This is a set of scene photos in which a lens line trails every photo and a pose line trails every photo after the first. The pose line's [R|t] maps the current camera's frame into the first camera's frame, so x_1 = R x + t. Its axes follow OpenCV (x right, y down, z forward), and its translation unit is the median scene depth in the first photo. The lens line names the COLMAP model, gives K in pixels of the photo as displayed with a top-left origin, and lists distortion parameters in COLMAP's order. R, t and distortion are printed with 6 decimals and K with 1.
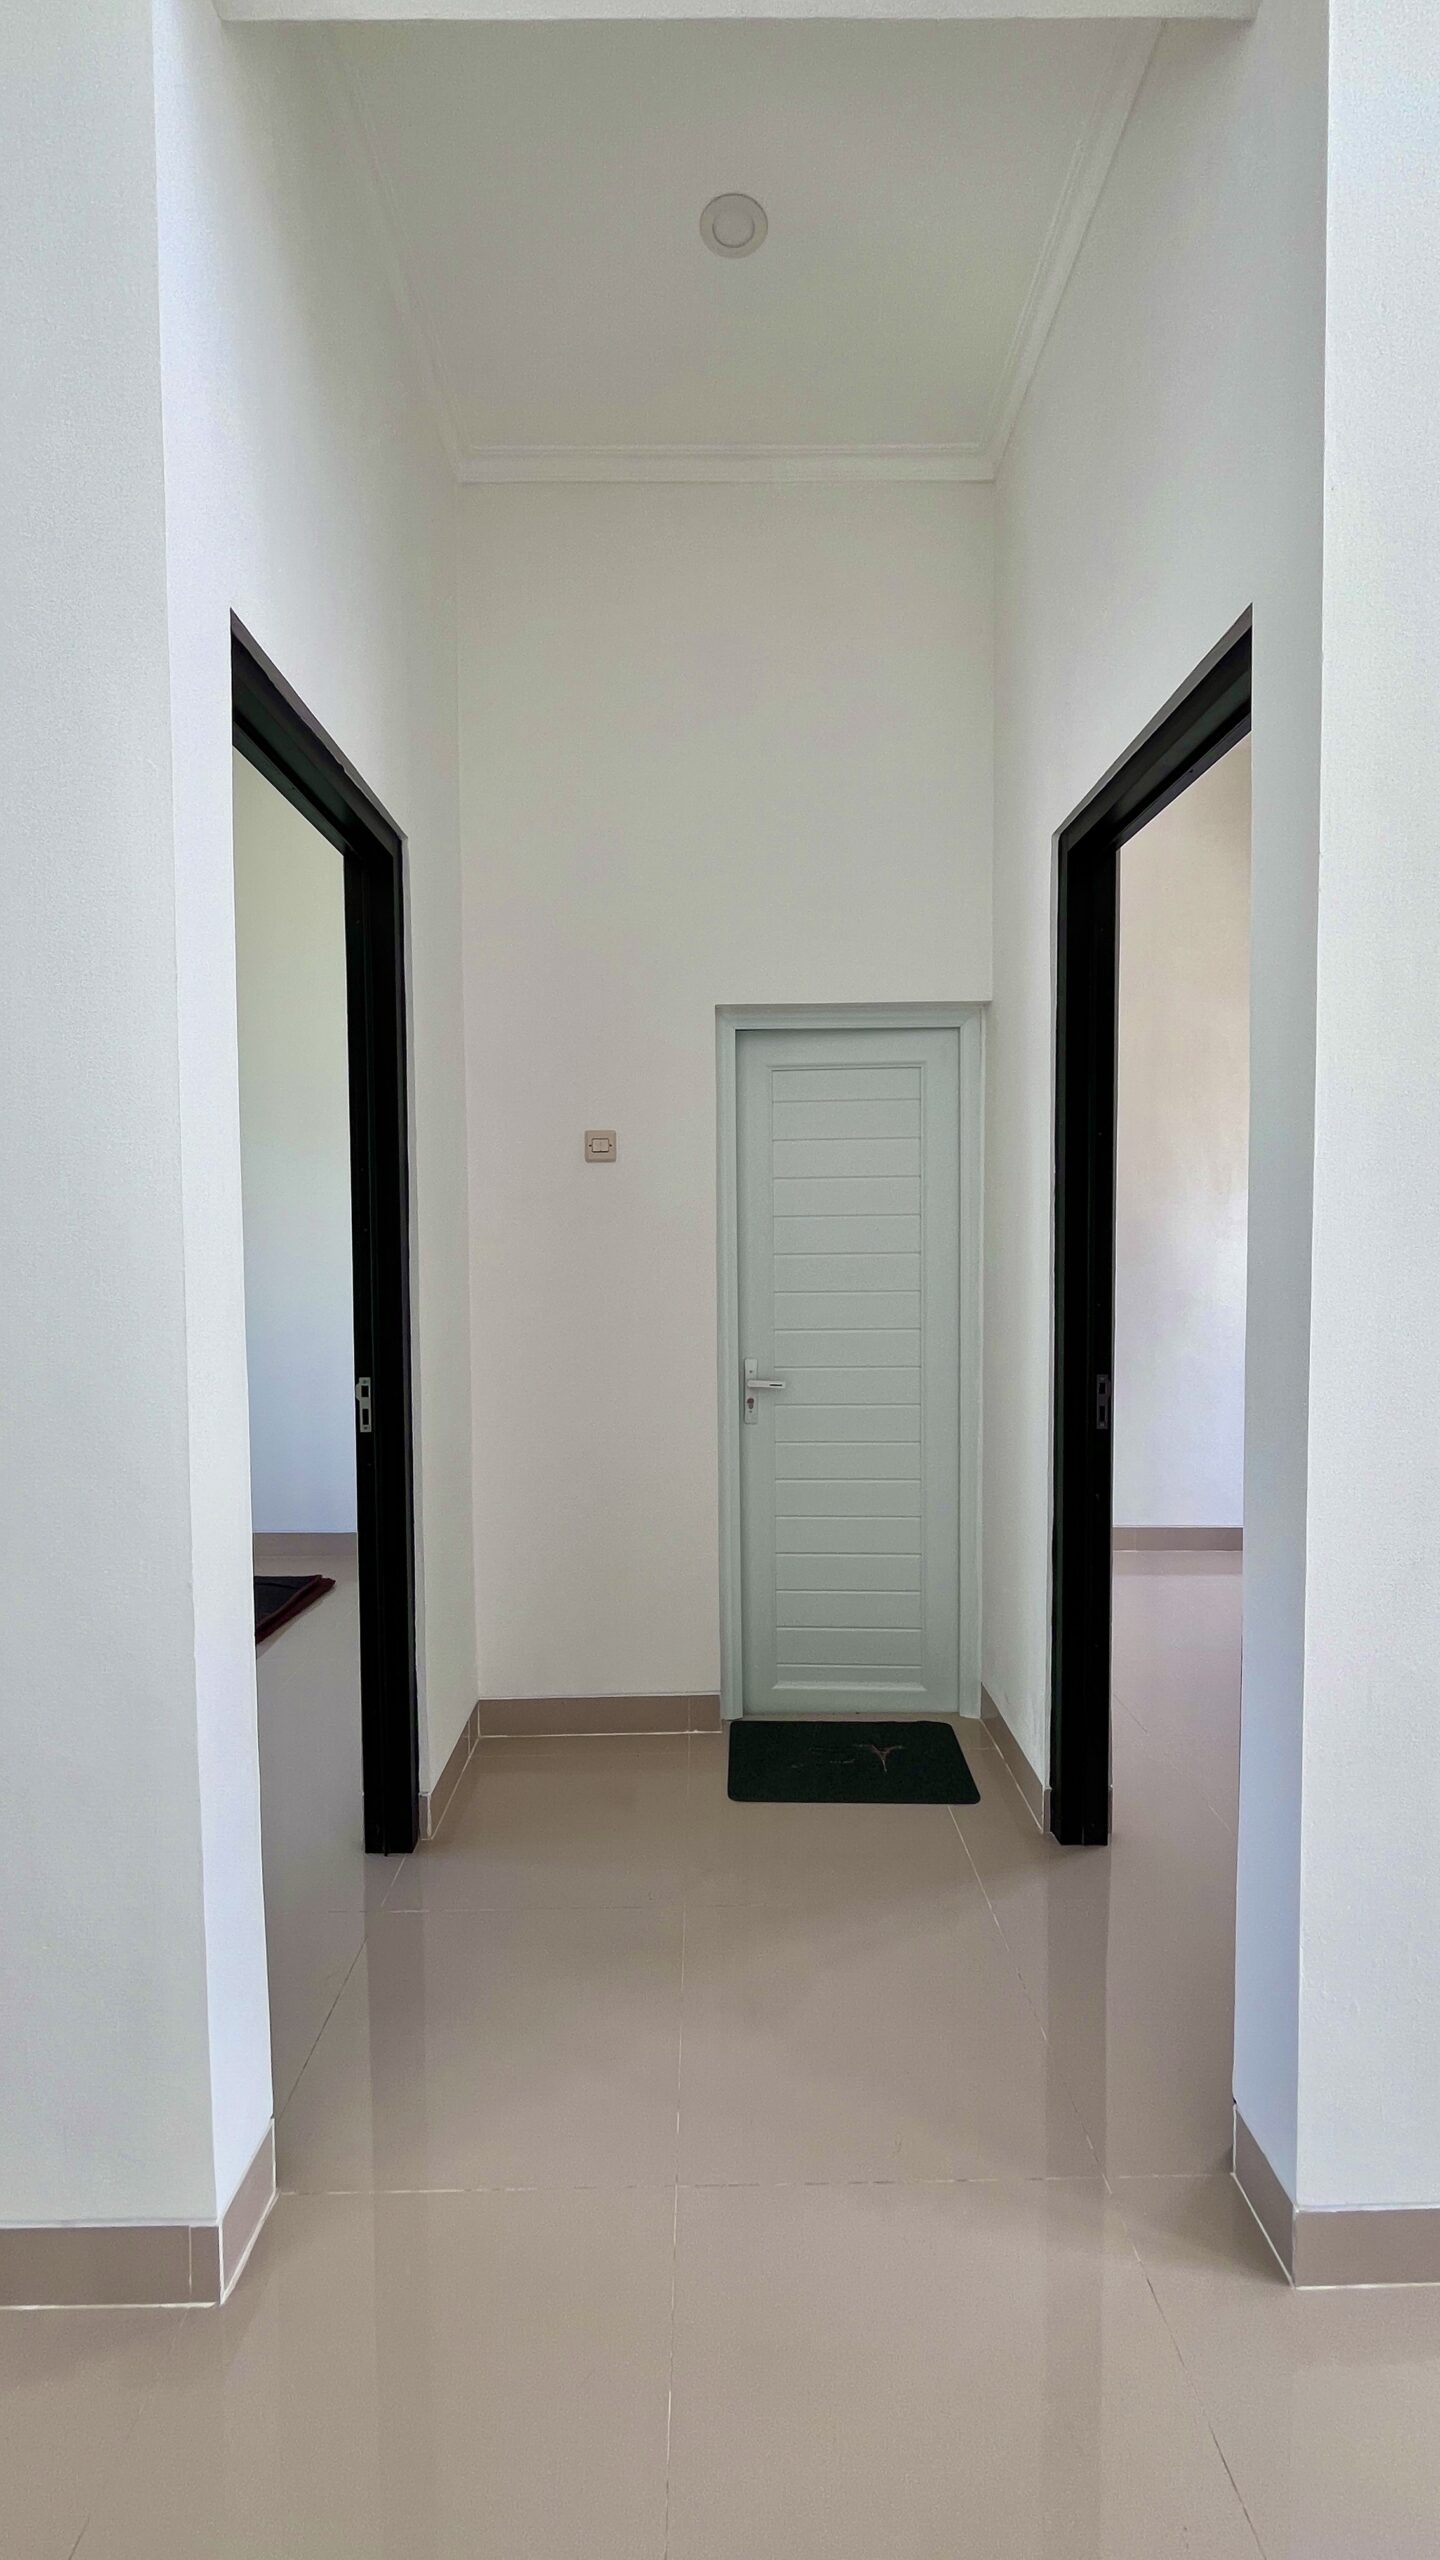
lens RADIAL K [[1038.3, 0, 721.3], [0, 1038.3, 1268.5], [0, 0, 1]] dist [-0.002977, 0.000492]
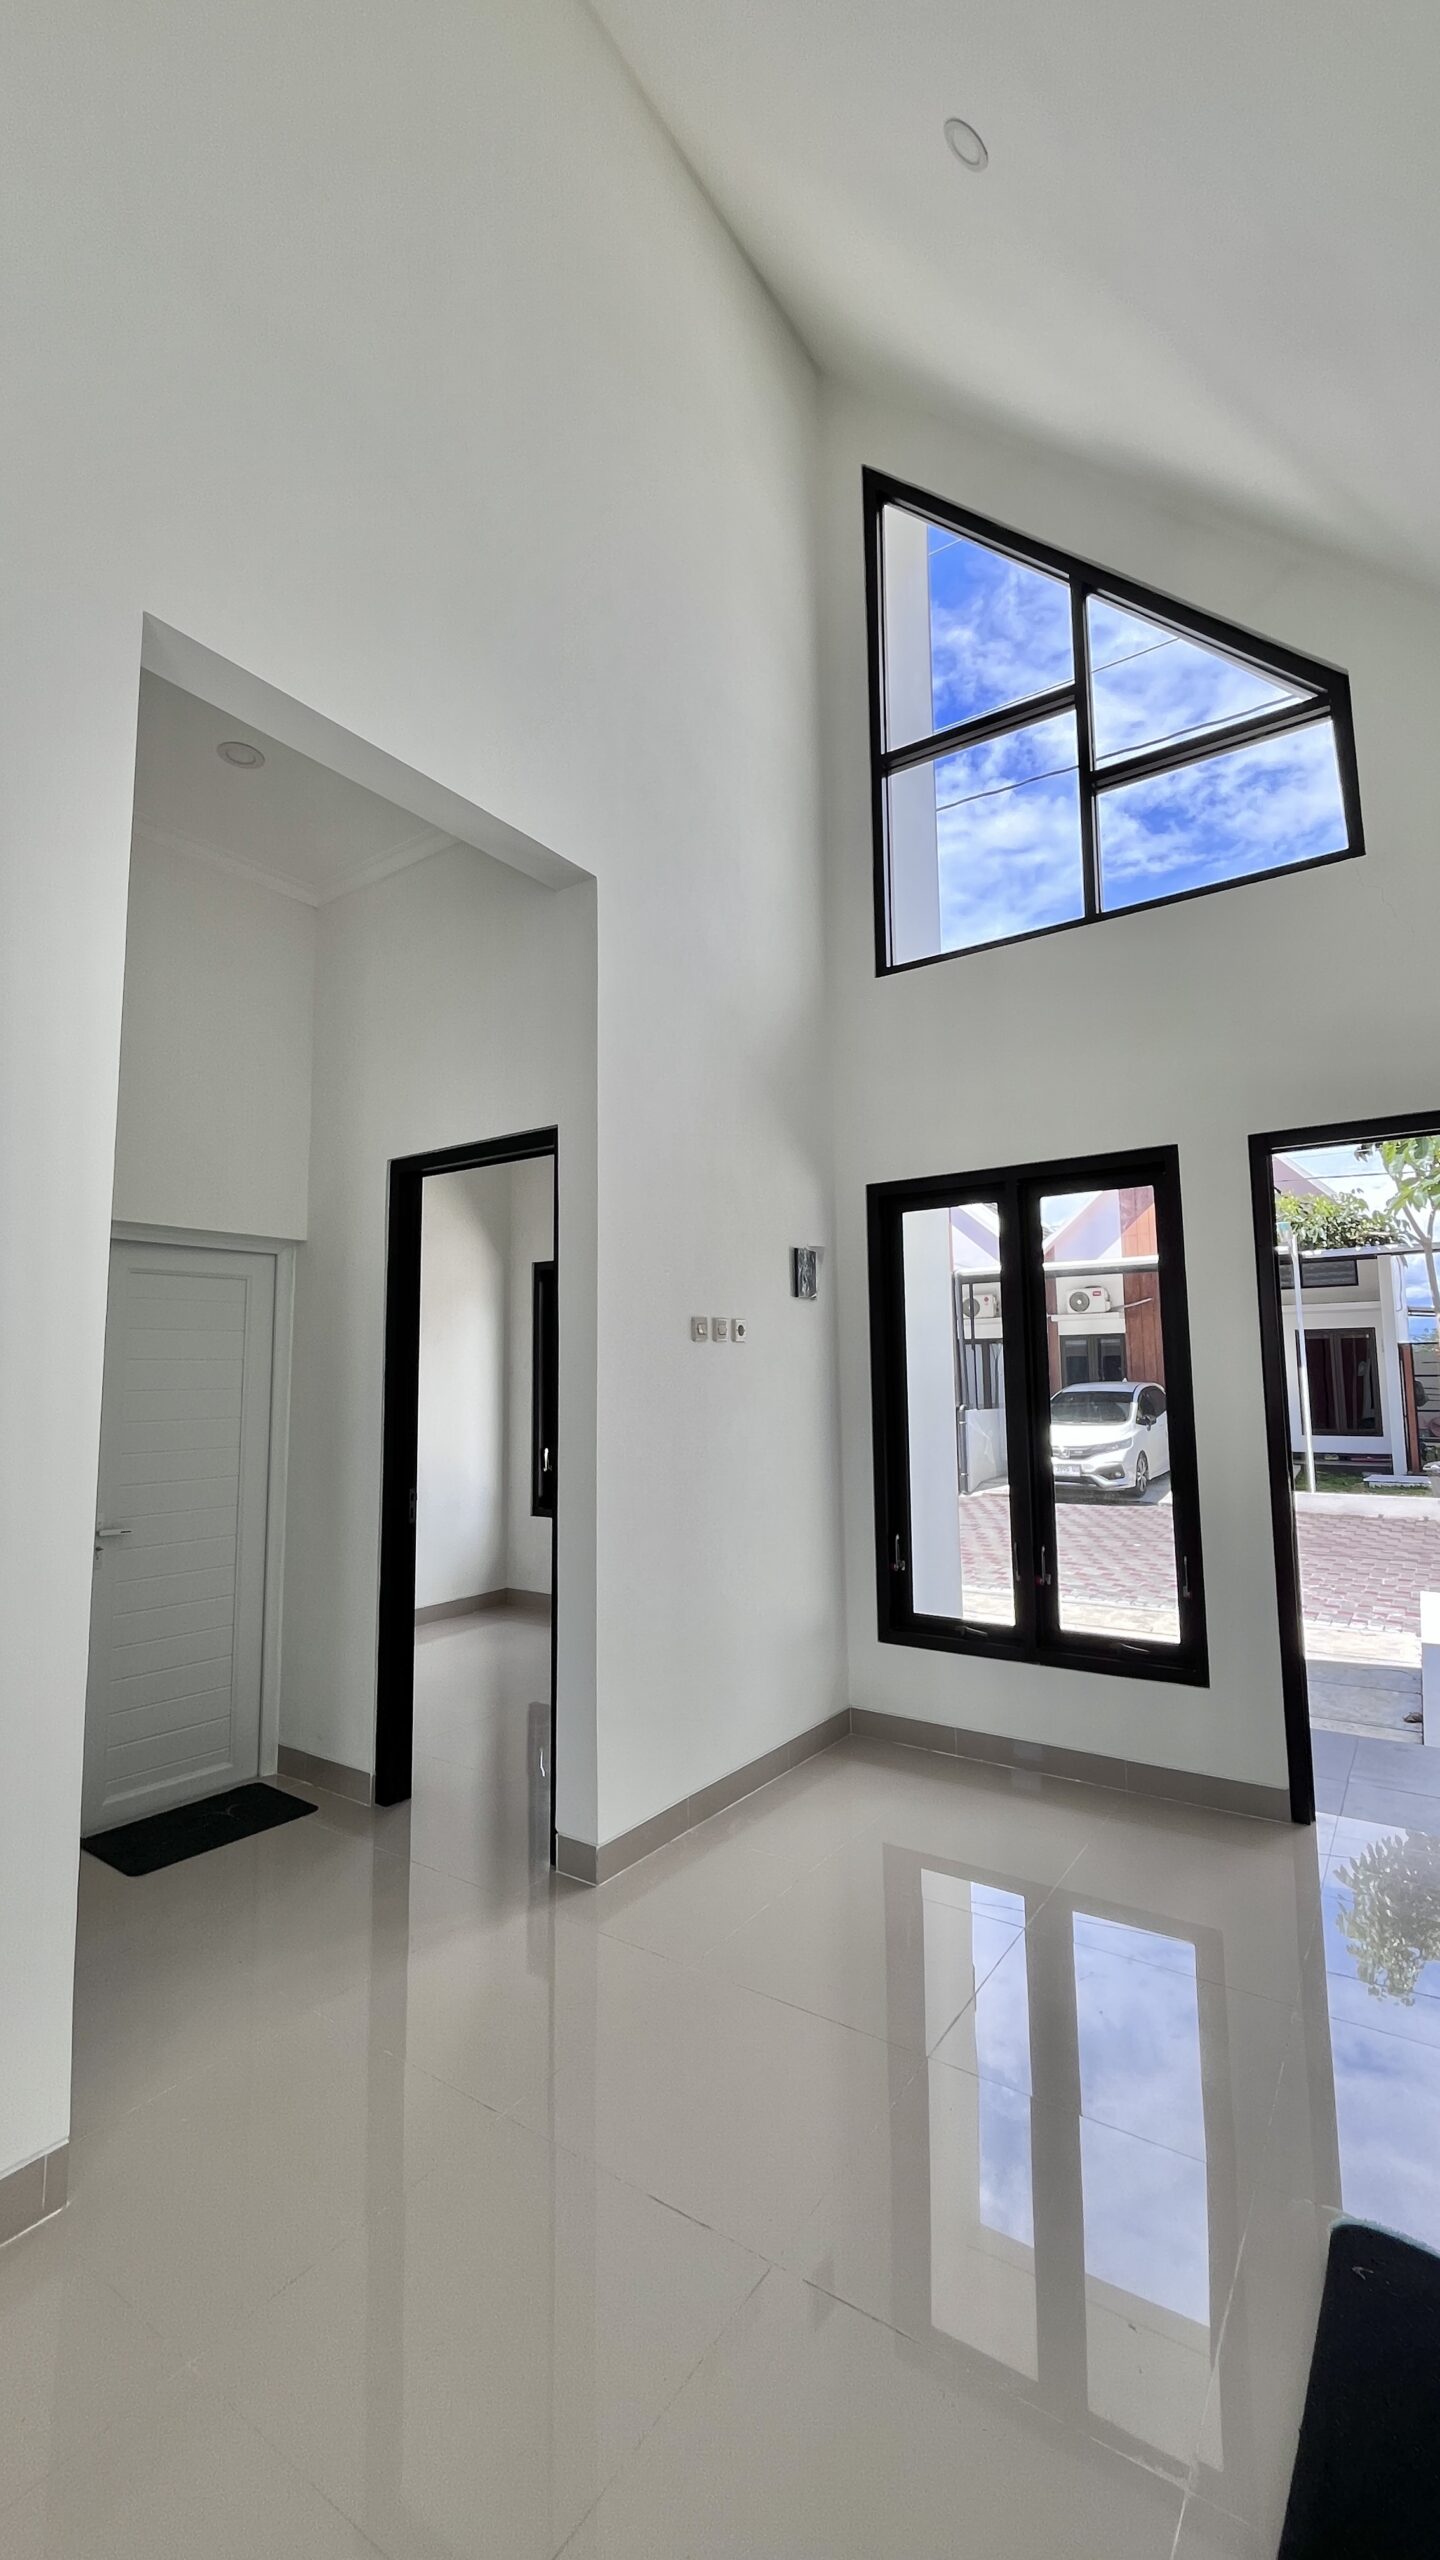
lens RADIAL K [[1038.3, 0, 710.0], [0, 1038.3, 1274.5], [0, 0, 1]] dist [-0.002977, 0.000492]
pose [[0.577167, 0.087284, 0.811948, -0.619652], [0.035600, 0.990637, -0.131799, -0.001000], [-0.815850, 0.104975, 0.568655, -0.296236]]
